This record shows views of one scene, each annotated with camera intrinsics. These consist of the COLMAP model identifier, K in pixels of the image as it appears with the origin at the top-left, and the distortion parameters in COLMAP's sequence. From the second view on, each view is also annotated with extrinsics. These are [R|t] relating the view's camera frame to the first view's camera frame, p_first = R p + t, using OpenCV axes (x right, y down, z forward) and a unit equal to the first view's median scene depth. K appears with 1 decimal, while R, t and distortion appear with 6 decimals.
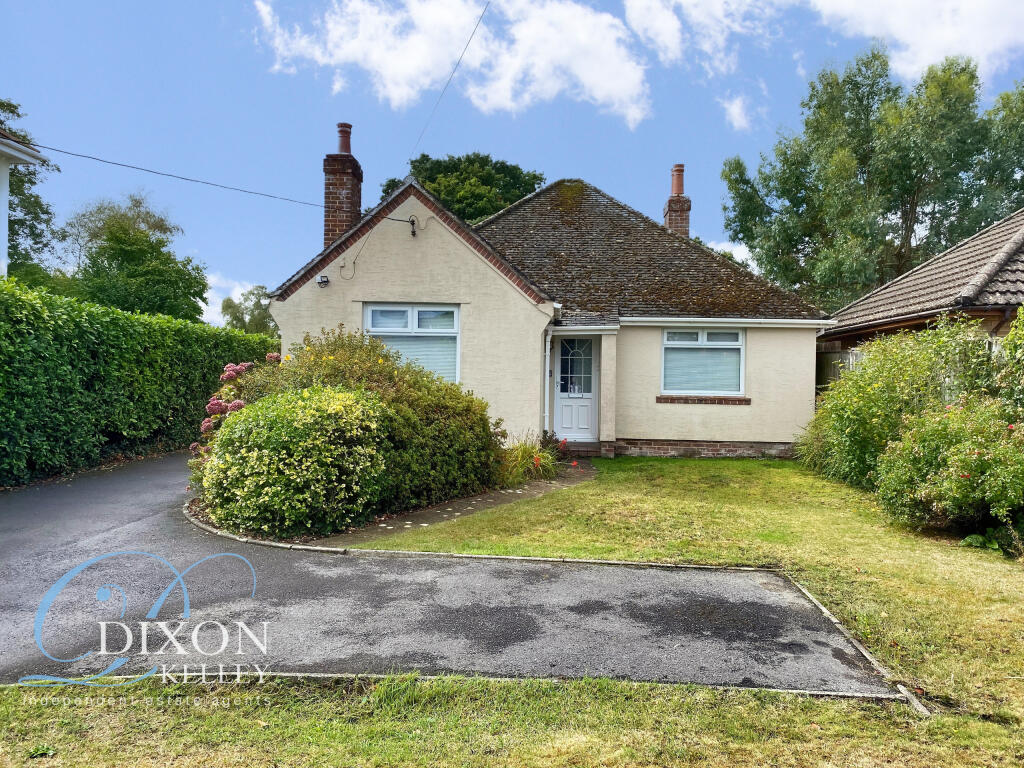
lens RADIAL K [[768.0, 0, 512.0], [0, 768.0, 384.0], [0, 0, 1]] dist [0.094306, -0.201681]
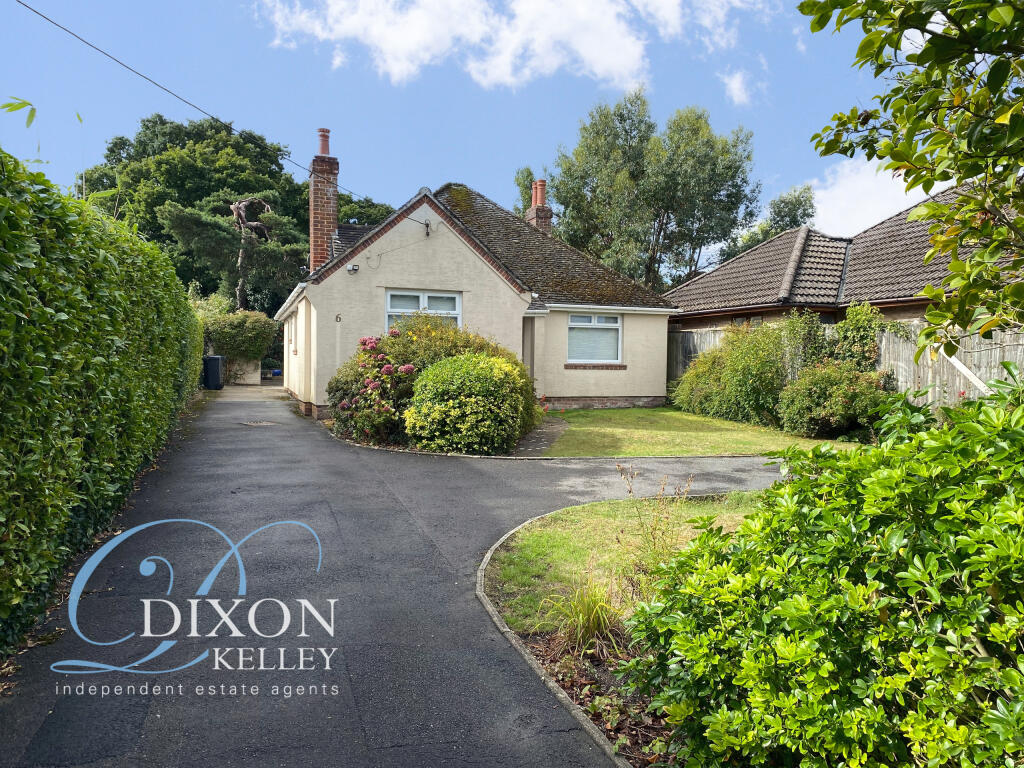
lens RADIAL K [[768.0, 0, 512.0], [0, 768.0, 384.0], [0, 0, 1]] dist [0.094306, -0.201681]
pose [[0.920165, -0.016595, 0.391179, -0.463681], [0.004619, 0.999492, 0.031536, 0.009040], [-0.391504, -0.027211, 0.919774, -0.199434]]
